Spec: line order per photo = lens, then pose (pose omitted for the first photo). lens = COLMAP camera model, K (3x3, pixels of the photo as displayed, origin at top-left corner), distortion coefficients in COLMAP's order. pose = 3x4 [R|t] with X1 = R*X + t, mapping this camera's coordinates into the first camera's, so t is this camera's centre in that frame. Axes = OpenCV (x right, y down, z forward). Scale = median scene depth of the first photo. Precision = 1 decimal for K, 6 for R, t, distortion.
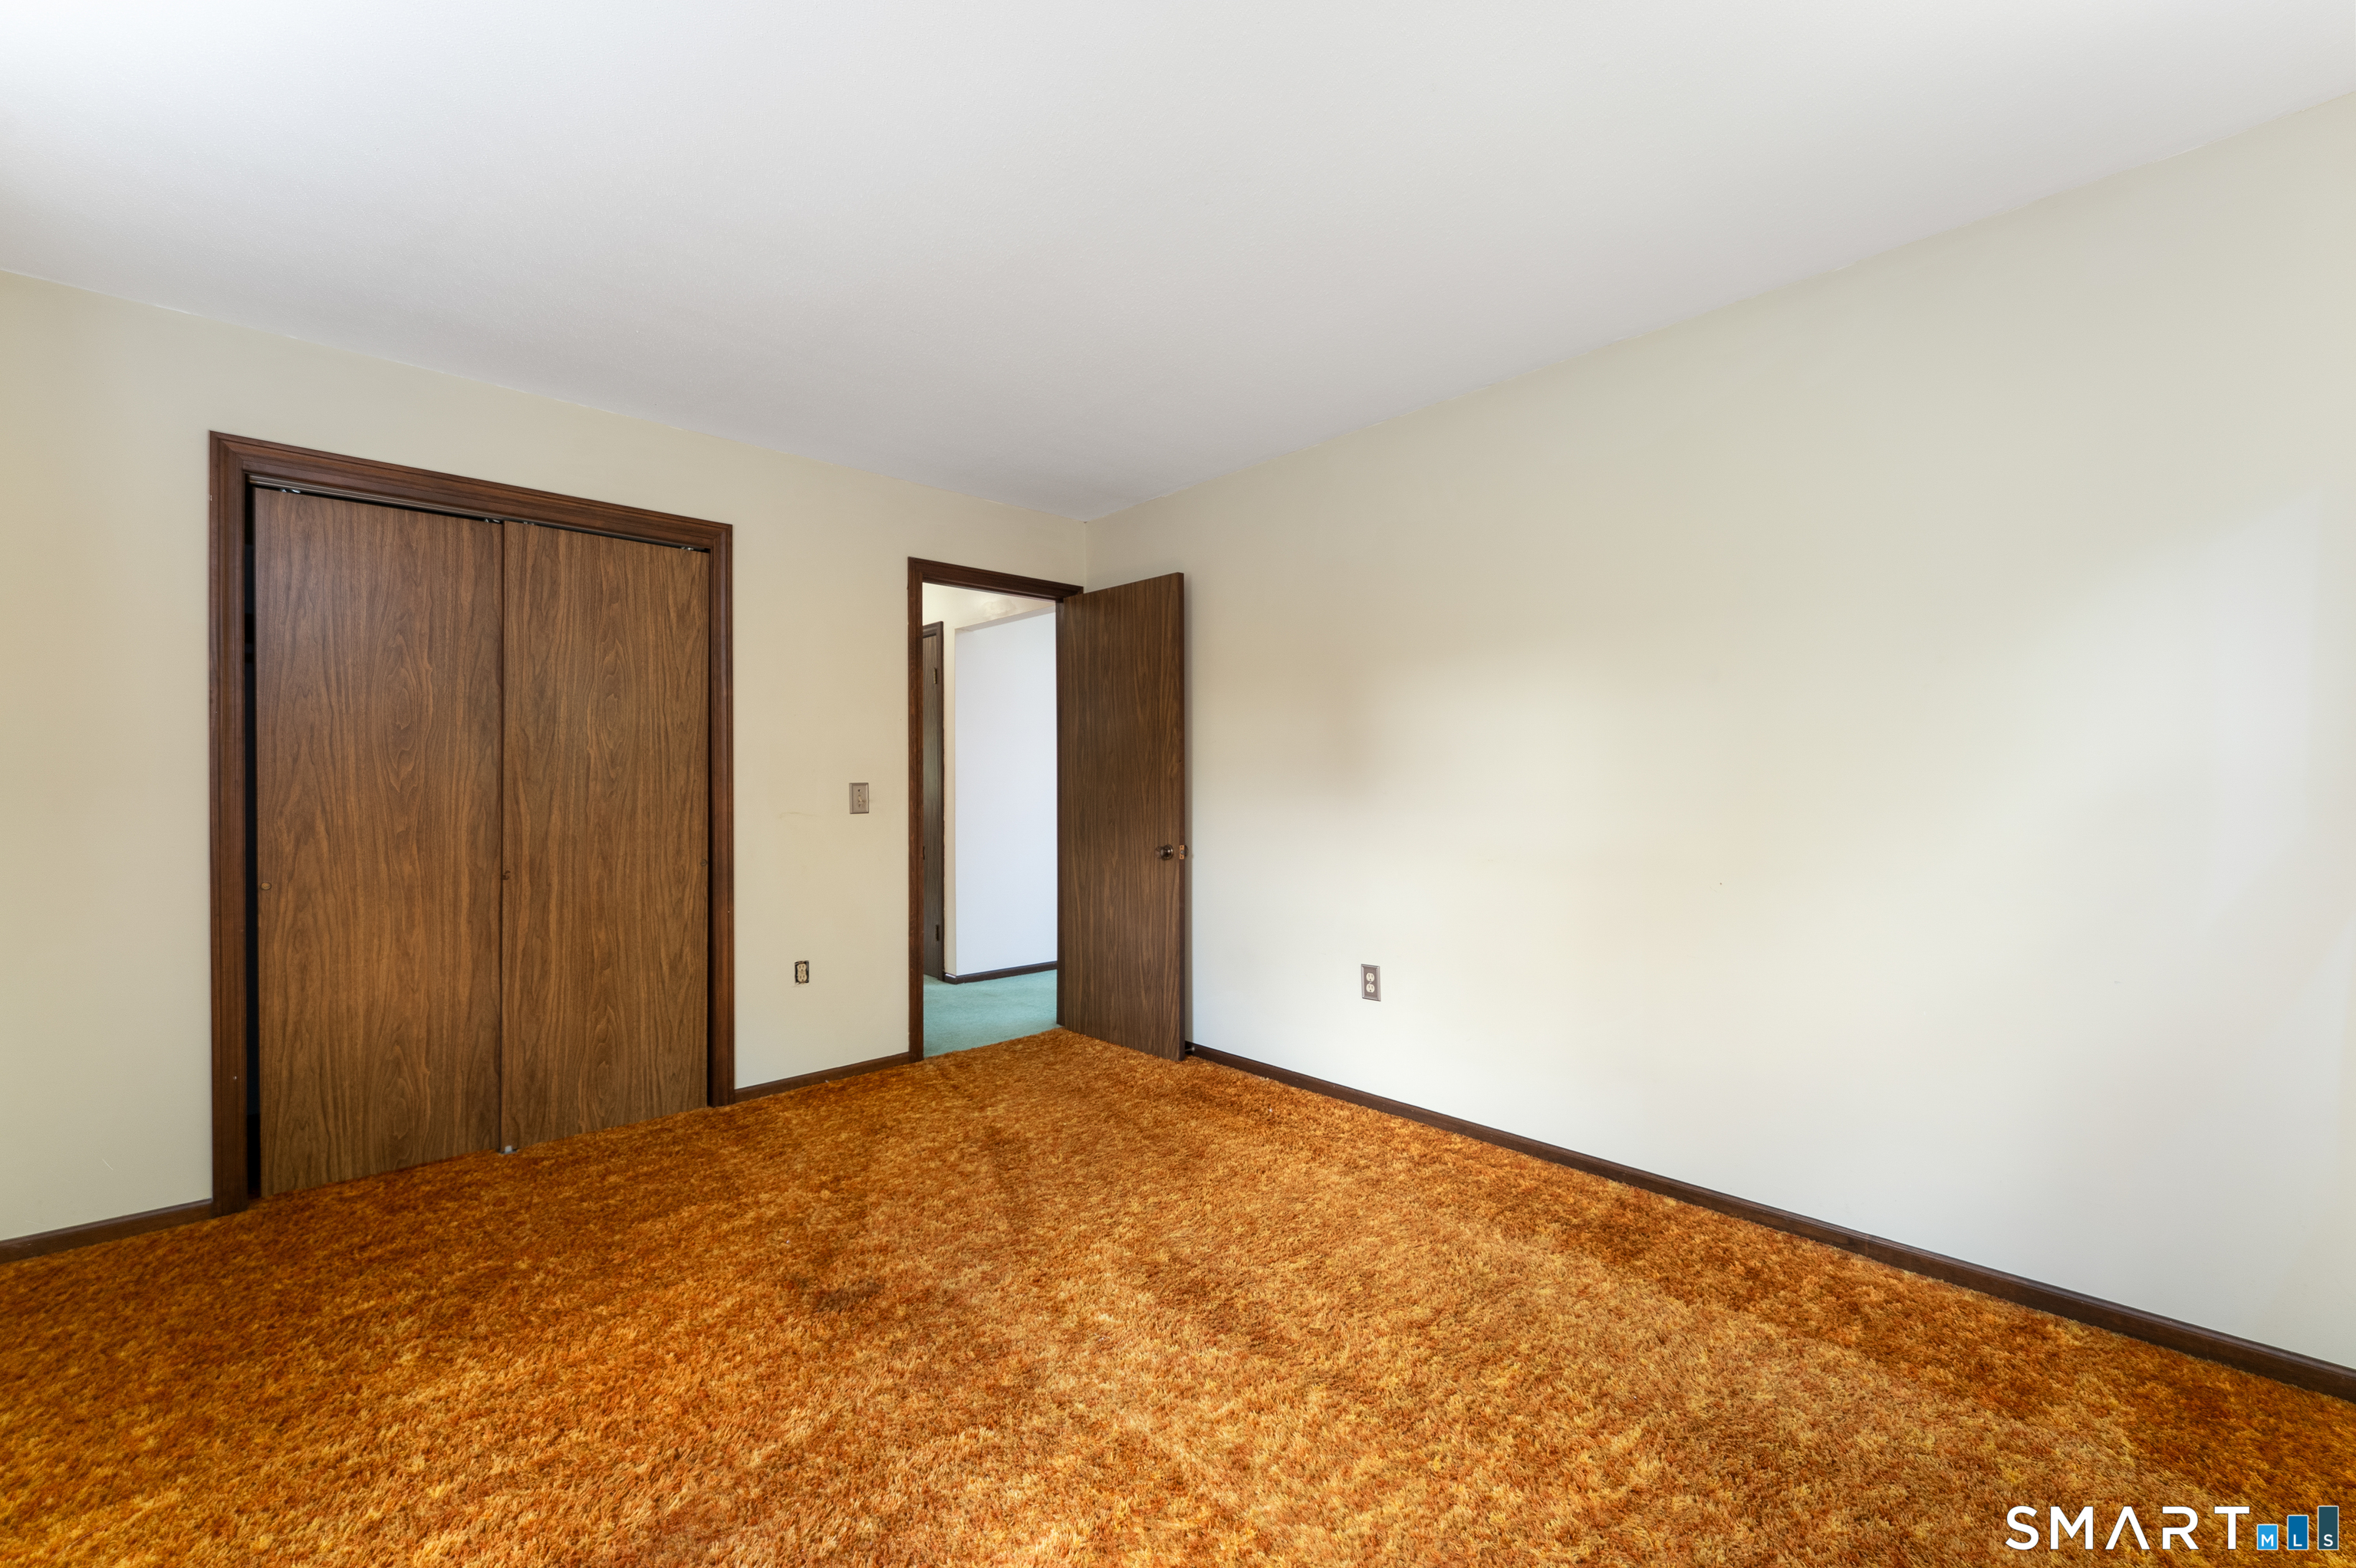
lens RADIAL K [[943.3, 0, 1178.0], [0, 943.3, 784.0], [0, 0, 1]] dist [-0.000724, 0.000001]
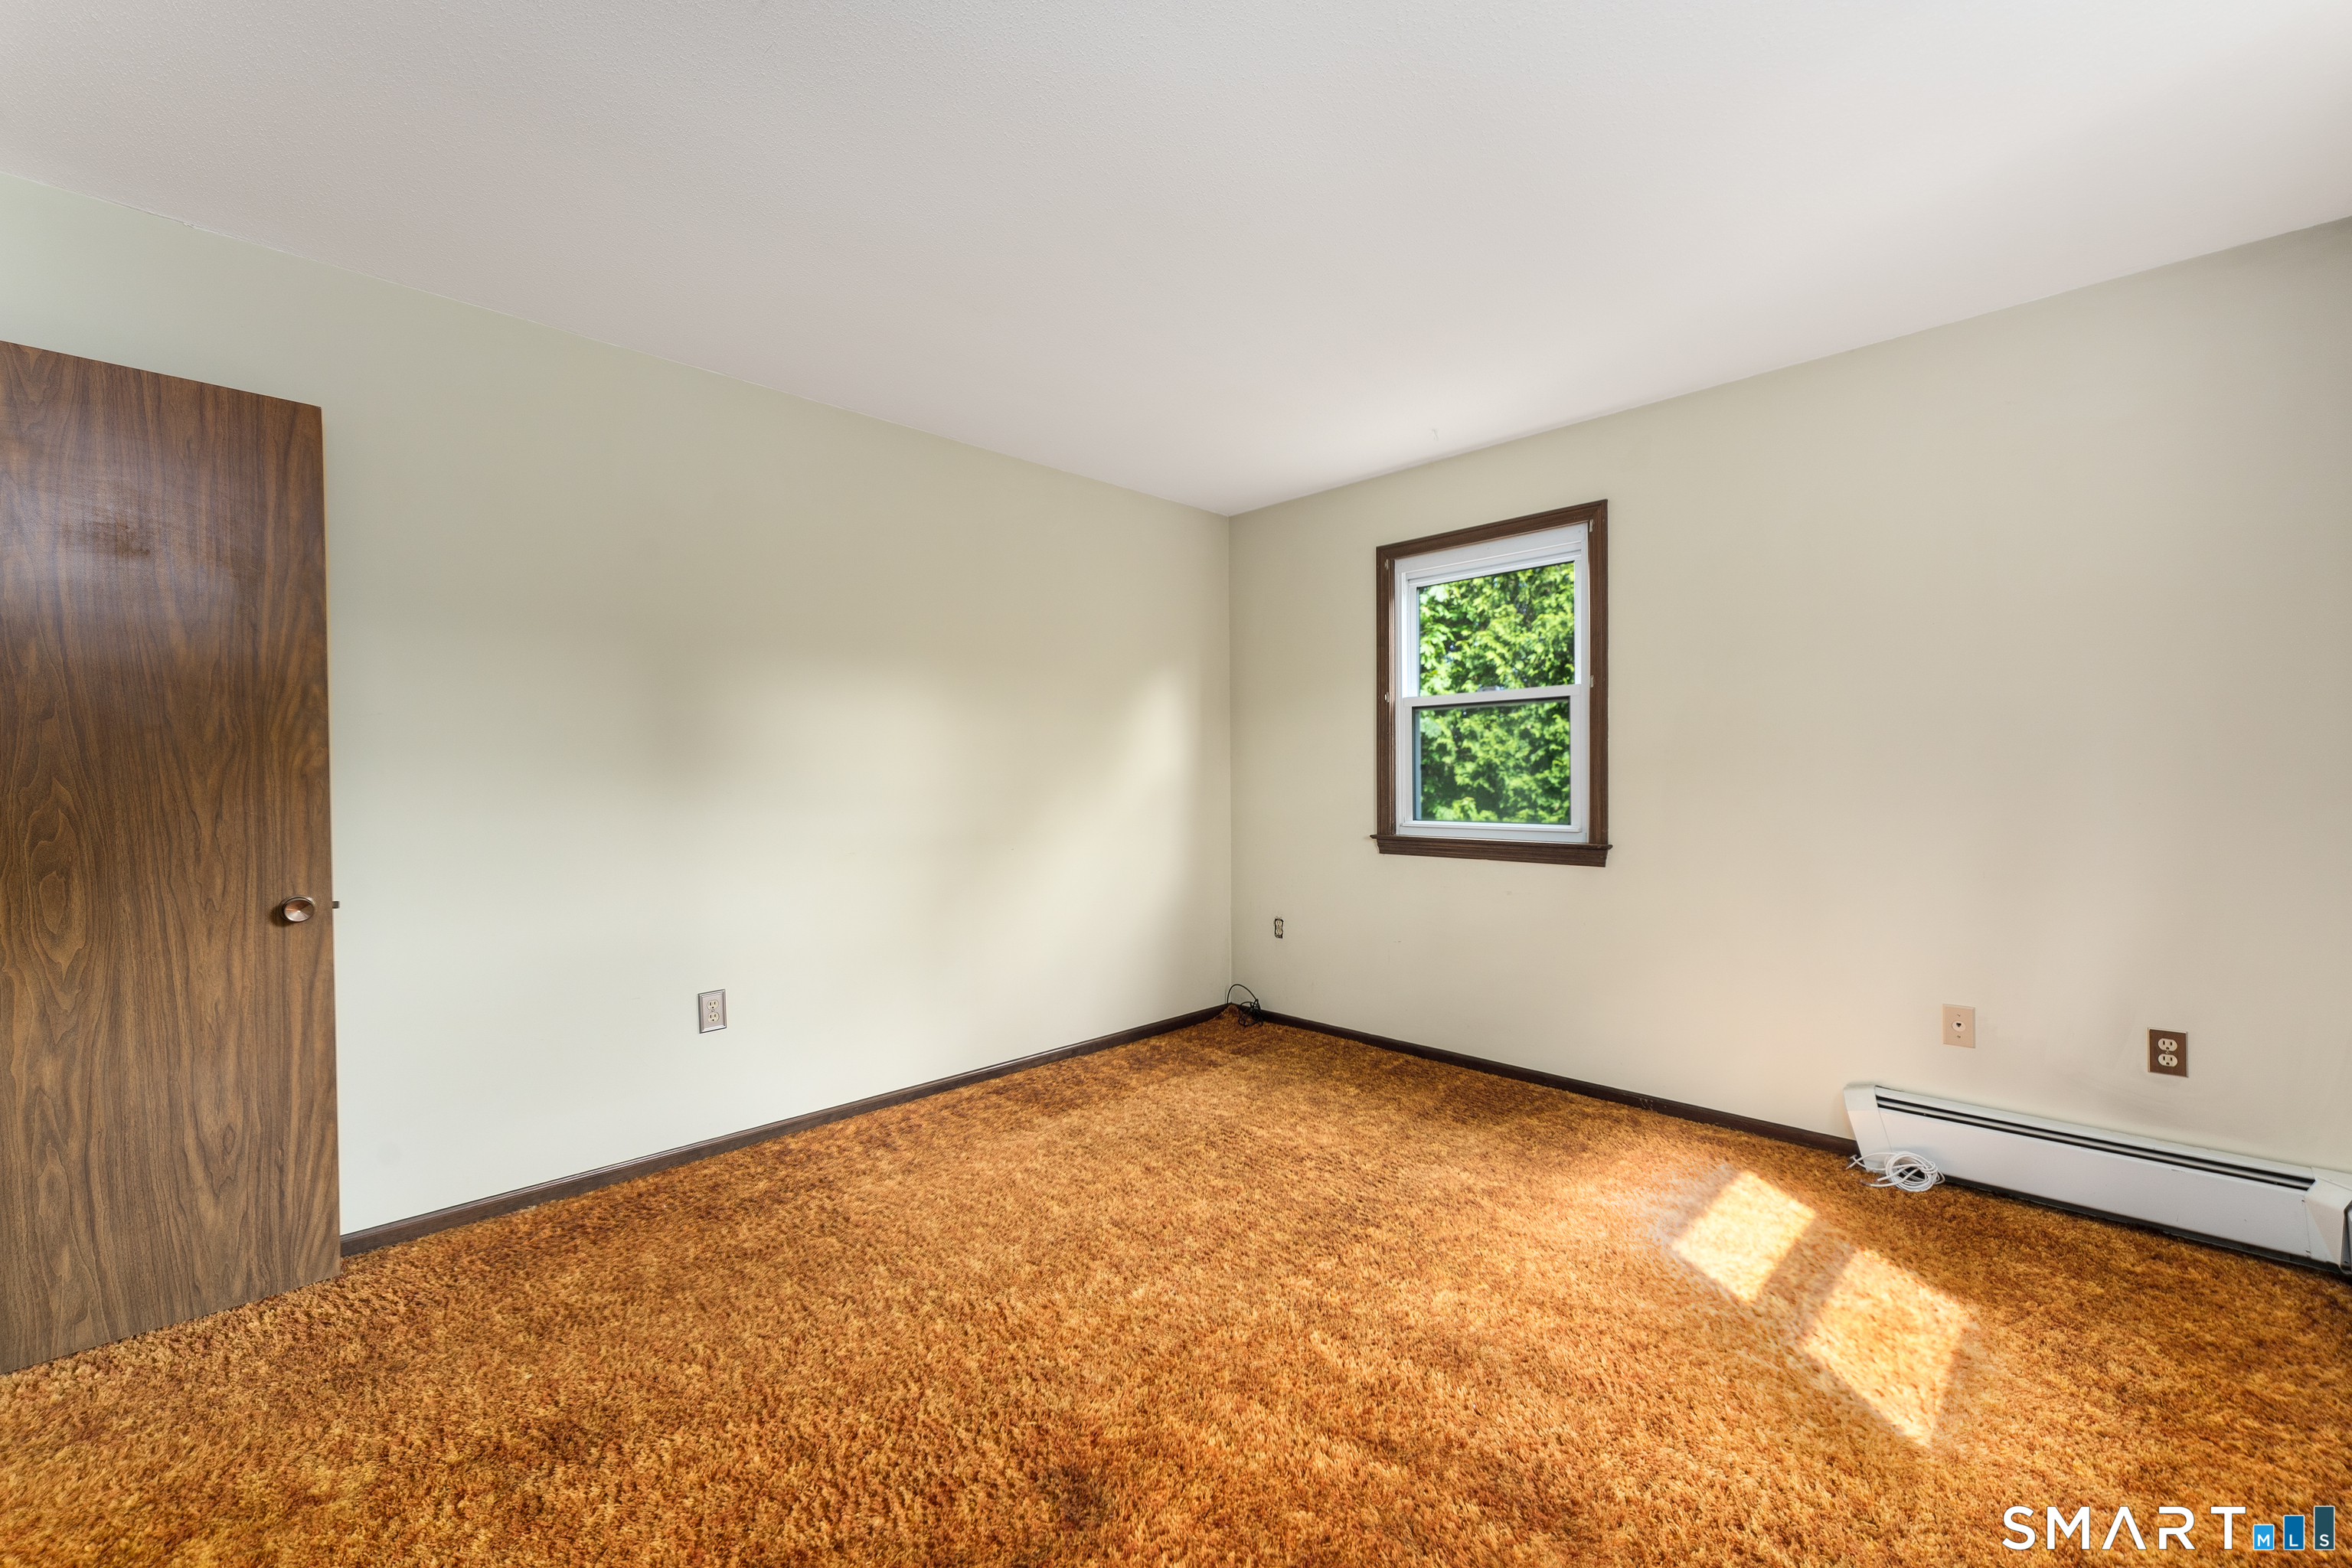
lens RADIAL K [[941.4, 0, 1176.0], [0, 941.4, 784.0], [0, 0, 1]] dist [0.002460, 0.000221]
pose [[-0.029595, -0.002641, 0.999558, -0.736991], [0.007320, 0.999969, 0.002858, 0.002255], [-0.999535, 0.007402, -0.029574, 0.650674]]
